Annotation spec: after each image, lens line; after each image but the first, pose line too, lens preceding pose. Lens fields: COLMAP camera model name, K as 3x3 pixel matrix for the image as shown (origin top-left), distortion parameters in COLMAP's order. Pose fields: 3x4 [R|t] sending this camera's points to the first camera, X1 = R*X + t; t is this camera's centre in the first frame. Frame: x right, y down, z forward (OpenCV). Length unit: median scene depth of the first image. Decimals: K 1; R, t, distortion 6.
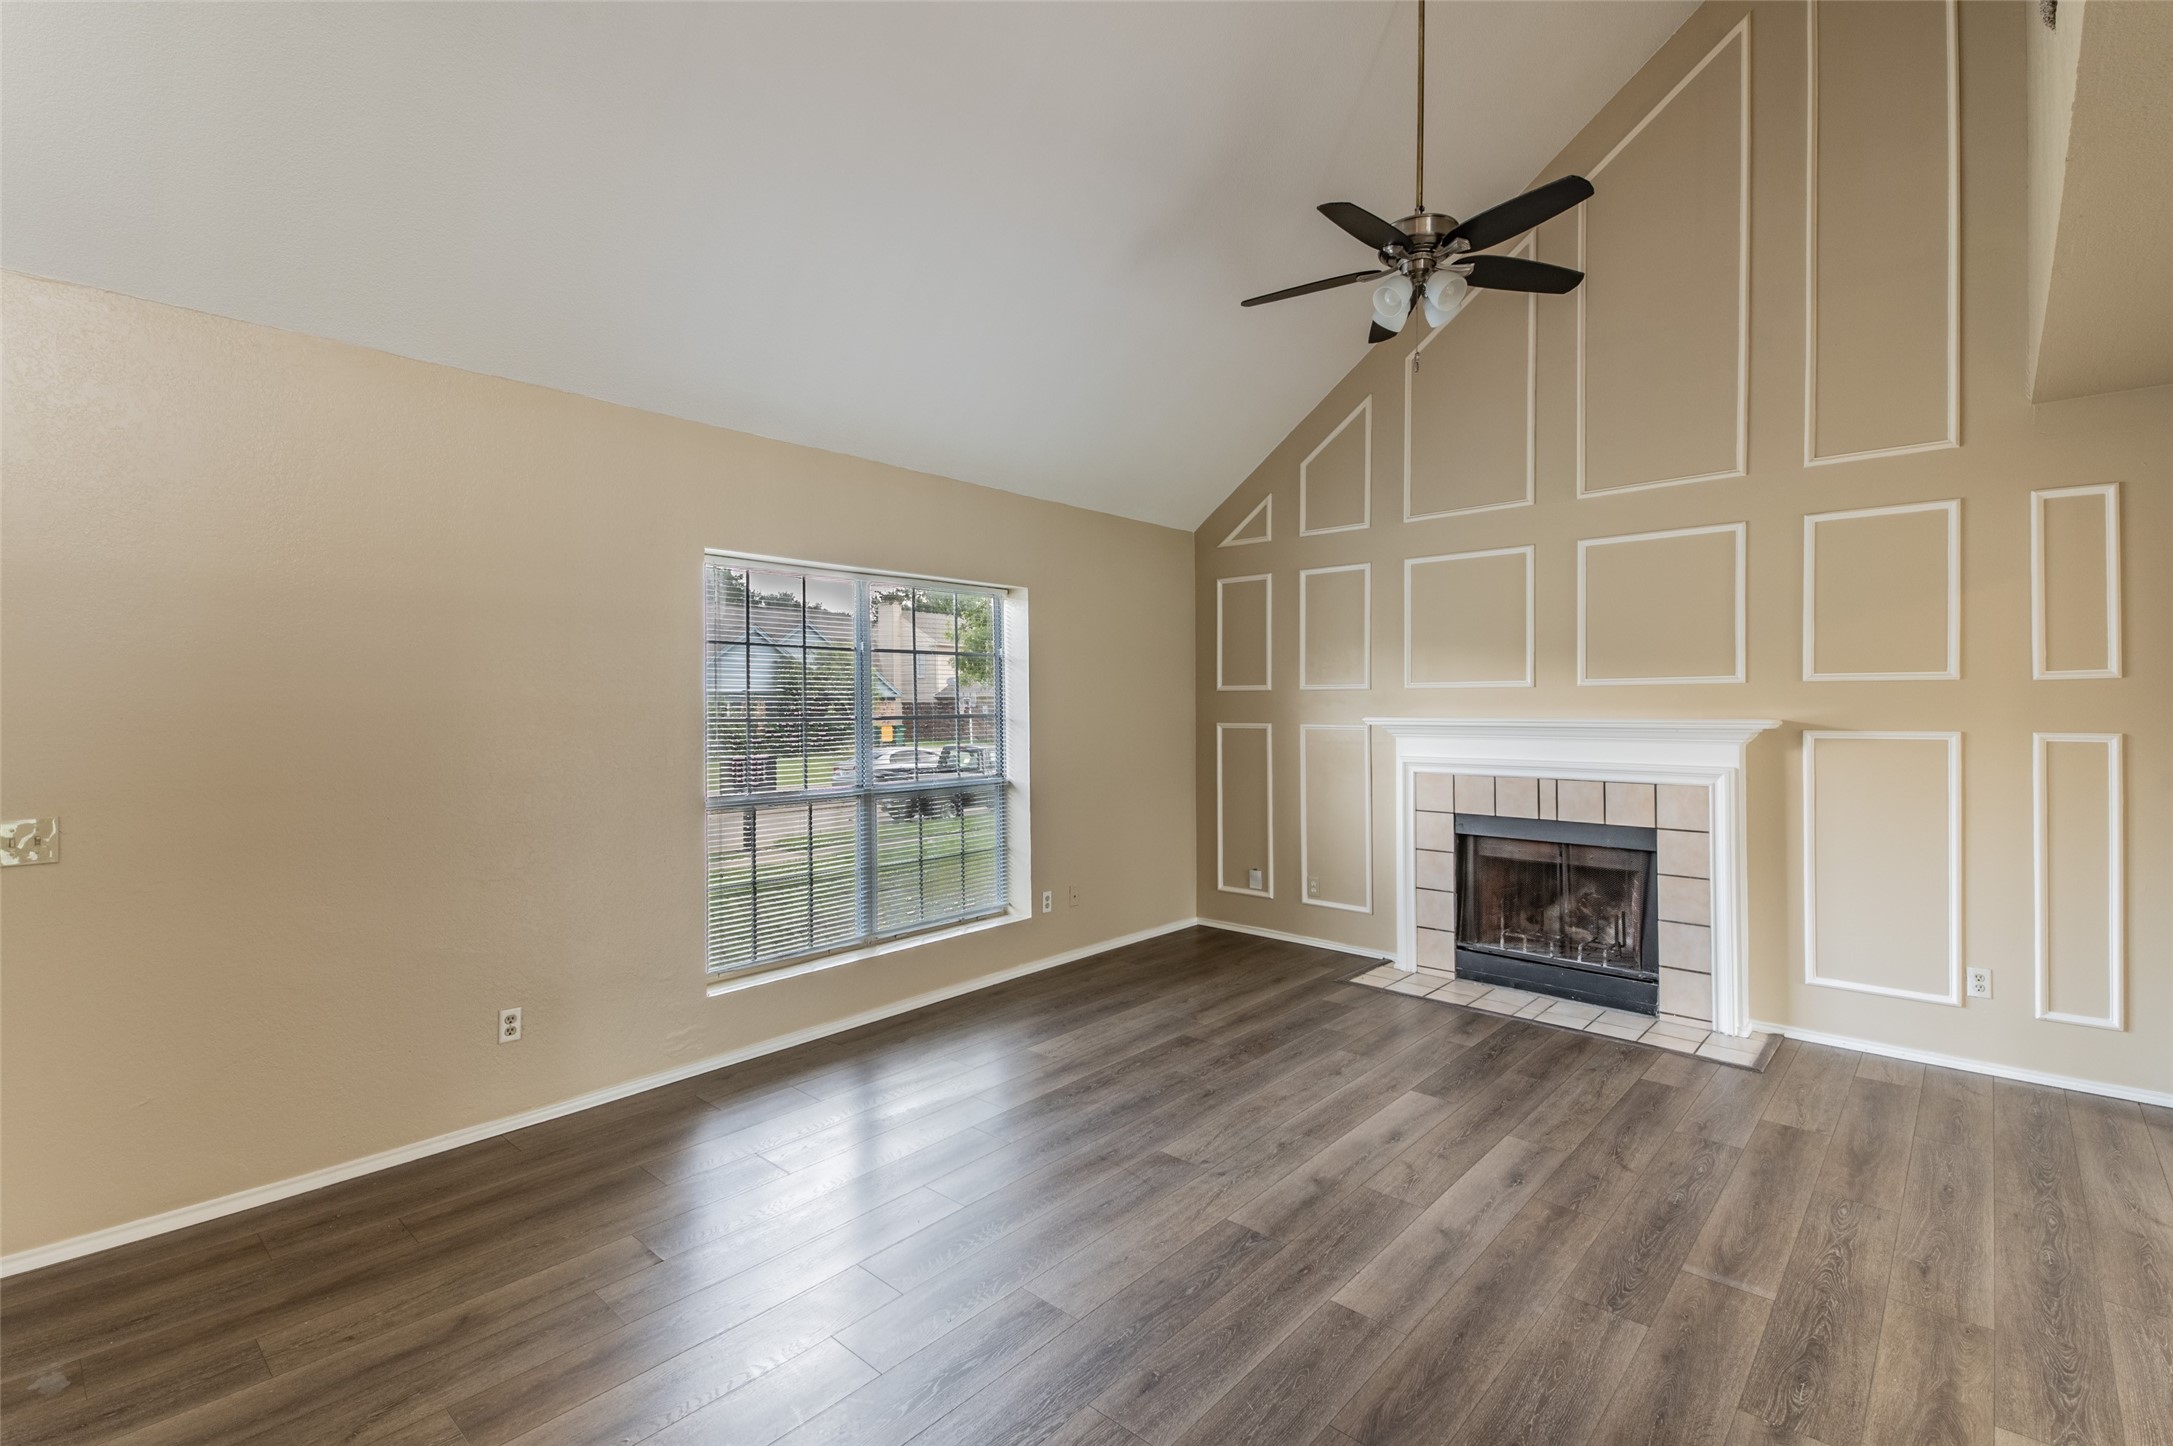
lens RADIAL K [[964.7, 0, 1096.3], [0, 964.7, 710.3], [0, 0, 1]] dist [0.052327, -0.033248]
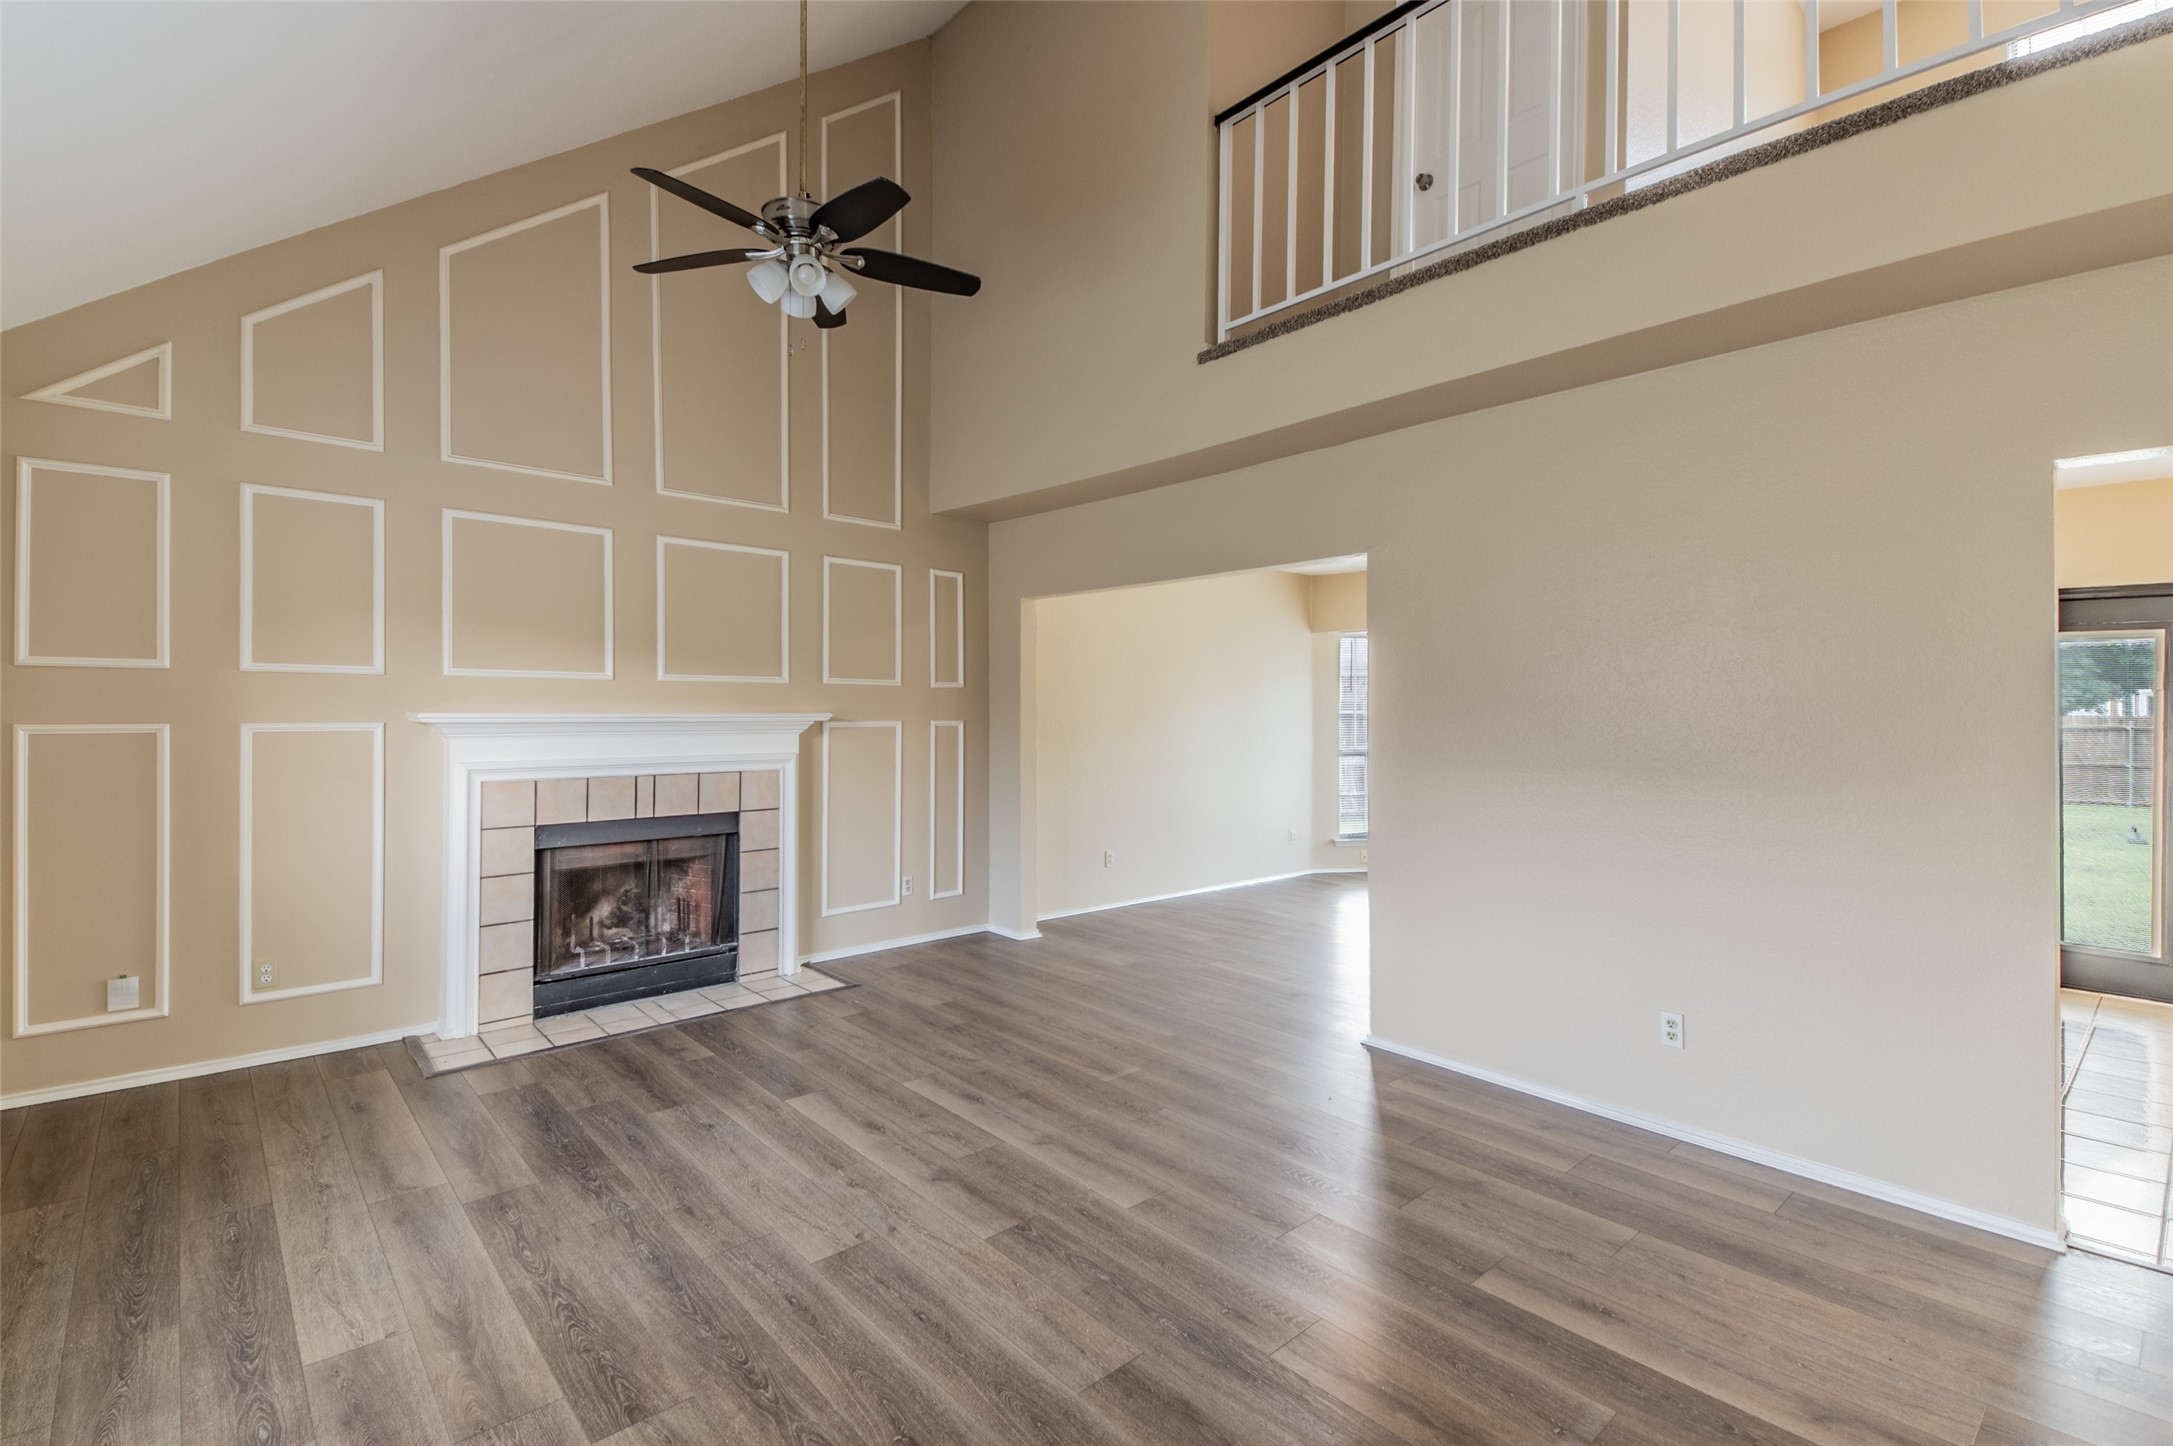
lens RADIAL K [[987.9, 0, 1078.7], [0, 987.9, 705.5], [0, 0, 1]] dist [0.073291, -0.037129]
pose [[0.111595, 0.002500, 0.993751, -0.486190], [-0.006263, 0.999979, -0.001812, -0.000433], [-0.993734, -0.006022, 0.111608, 0.463669]]
